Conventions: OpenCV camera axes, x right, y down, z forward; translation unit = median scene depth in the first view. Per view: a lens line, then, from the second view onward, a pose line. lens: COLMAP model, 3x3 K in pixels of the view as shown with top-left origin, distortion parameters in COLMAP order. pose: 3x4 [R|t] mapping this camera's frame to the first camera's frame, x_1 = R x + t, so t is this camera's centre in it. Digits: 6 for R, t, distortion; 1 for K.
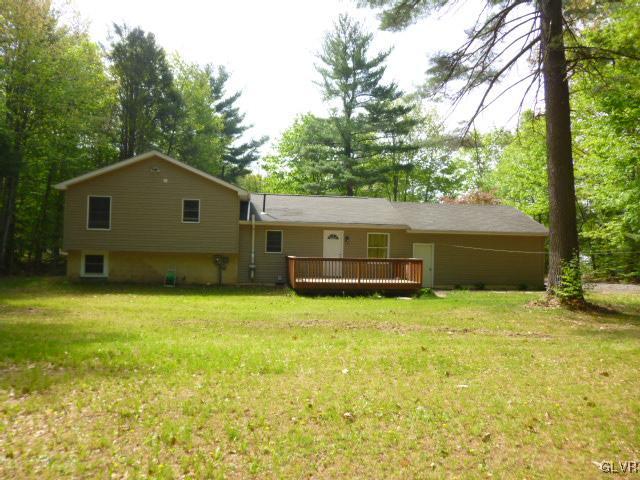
lens RADIAL K [[490.5, 0, 322.5], [0, 490.5, 240.4], [0, 0, 1]] dist [-0.061765, 0.044990]
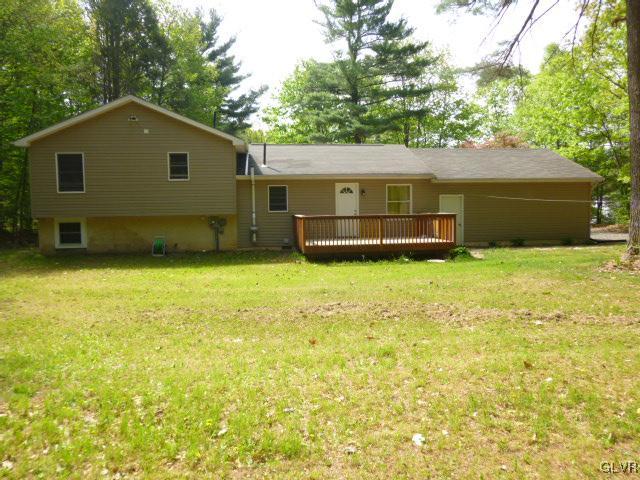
lens RADIAL K [[490.5, 0, 322.5], [0, 490.5, 240.4], [0, 0, 1]] dist [-0.061765, 0.044990]
pose [[0.999272, -0.035573, -0.013766, -0.011472], [0.036661, 0.995348, 0.089098, 0.001557], [0.010532, -0.089538, 0.995928, 0.136977]]
